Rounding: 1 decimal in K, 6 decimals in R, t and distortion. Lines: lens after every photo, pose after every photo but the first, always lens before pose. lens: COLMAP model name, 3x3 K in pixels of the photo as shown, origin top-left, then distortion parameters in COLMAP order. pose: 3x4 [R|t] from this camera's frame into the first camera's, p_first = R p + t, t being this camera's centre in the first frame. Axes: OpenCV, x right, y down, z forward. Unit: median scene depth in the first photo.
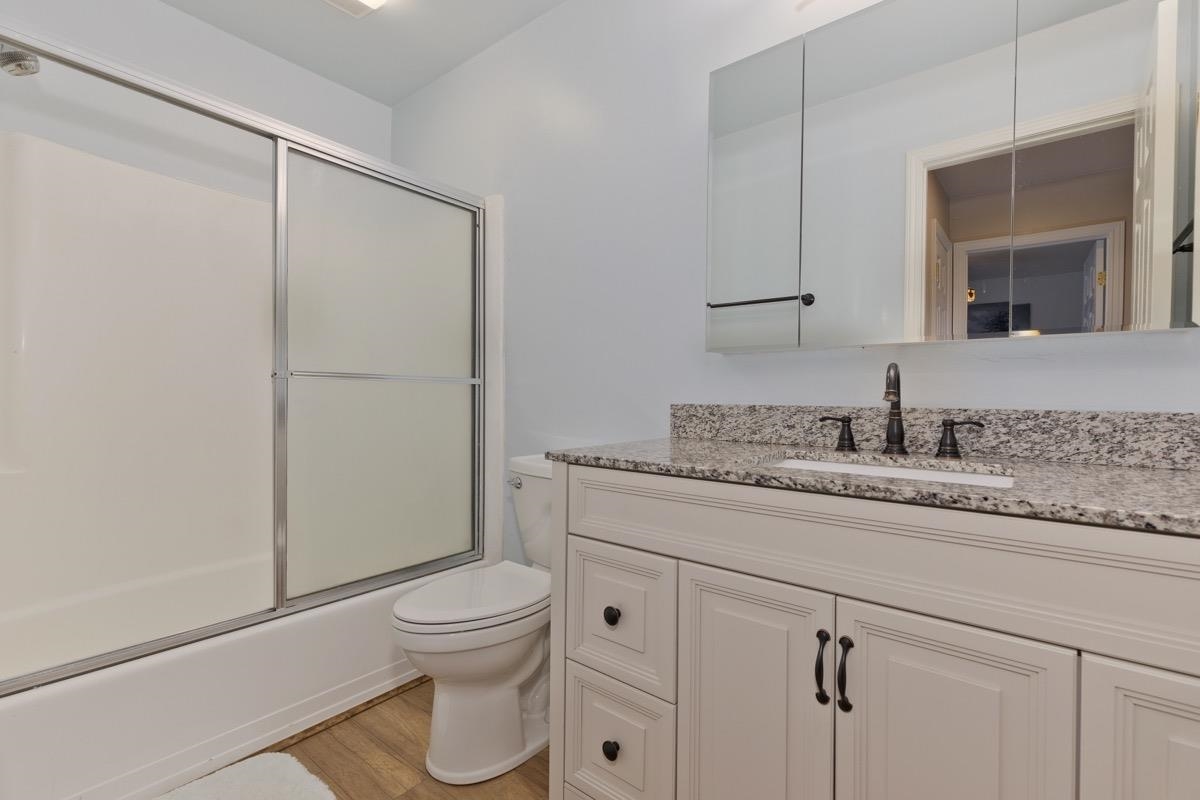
lens RADIAL K [[537.0, 0, 600.4], [0, 537.0, 401.2], [0, 0, 1]] dist [0.006401, -0.000354]
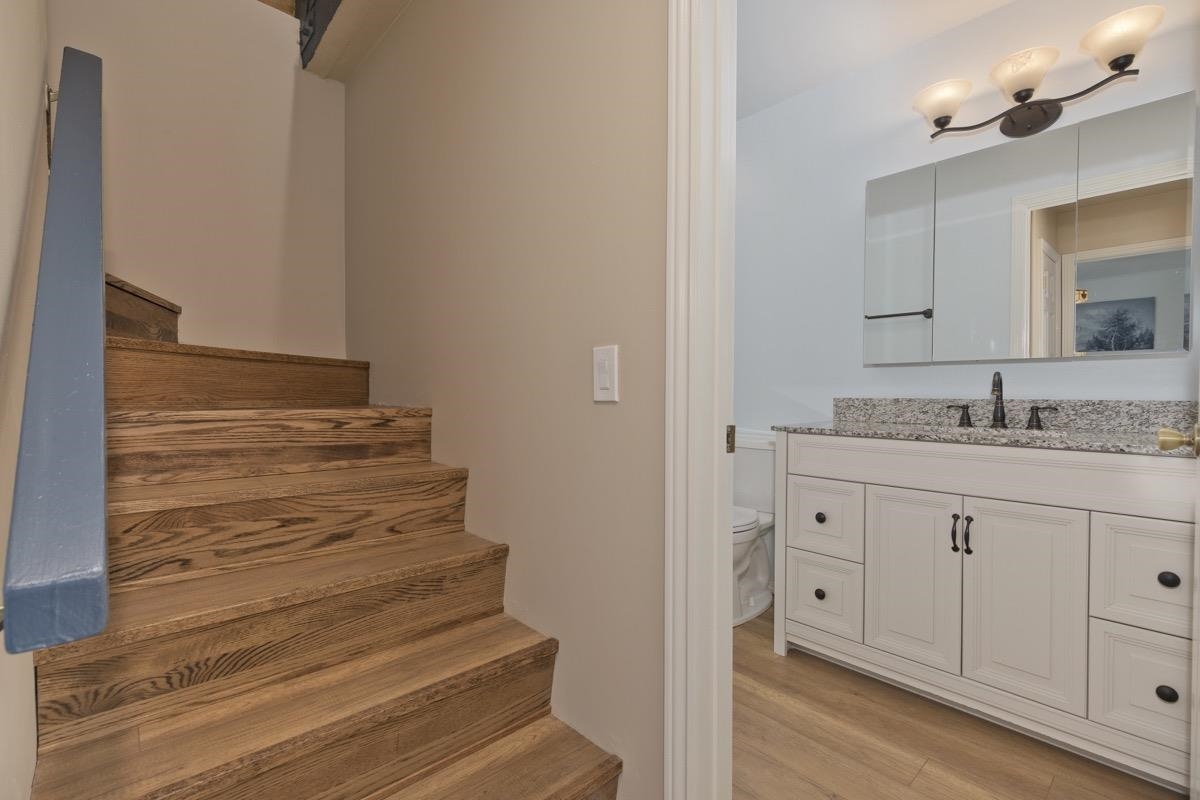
lens RADIAL K [[537.0, 0, 604.4], [0, 537.0, 400.5], [0, 0, 1]] dist [0.006401, -0.000354]
pose [[0.989694, -0.003012, -0.143164, -0.417738], [0.003507, 0.999989, 0.003205, 0.007764], [0.143153, -0.003674, 0.989694, -0.819336]]
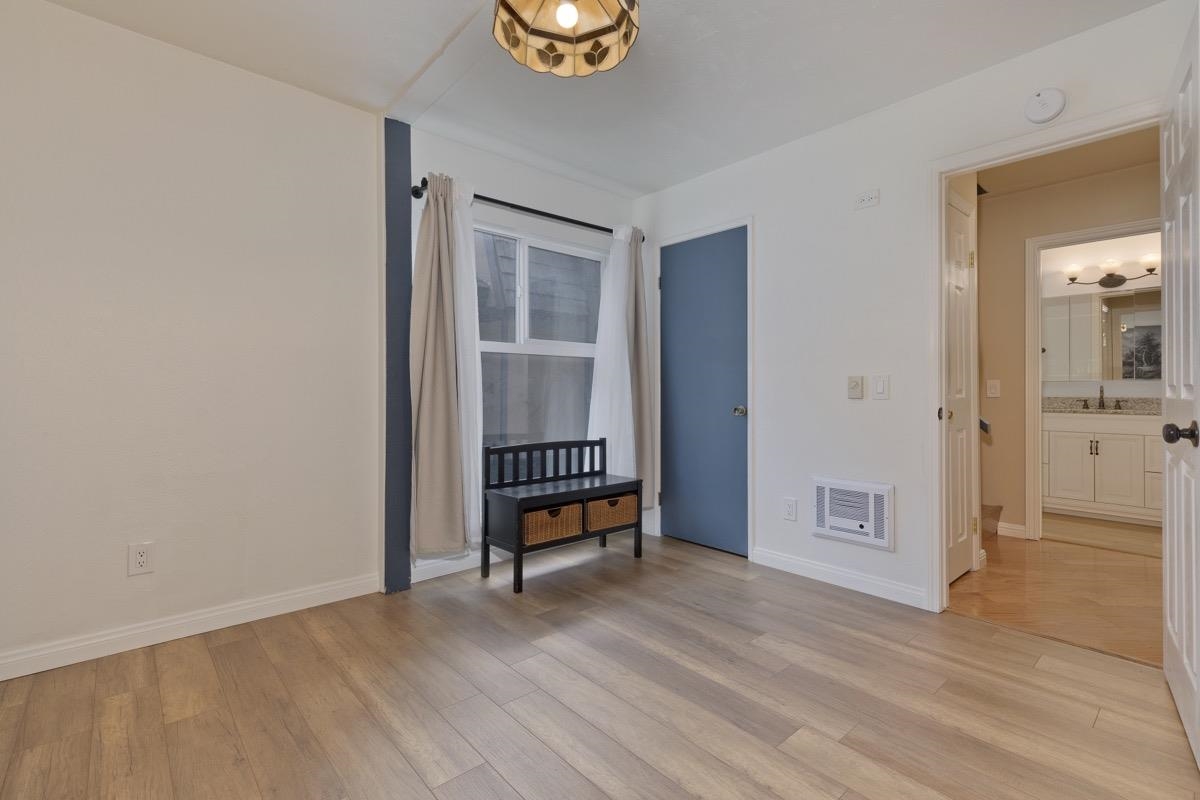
lens RADIAL K [[537.0, 0, 613.8], [0, 537.0, 387.3], [0, 0, 1]] dist [0.006401, -0.000354]
pose [[0.987114, -0.006489, -0.159885, -2.434397], [0.003099, 0.999765, -0.021447, 0.015901], [0.159987, 0.020675, 0.986903, -3.599826]]
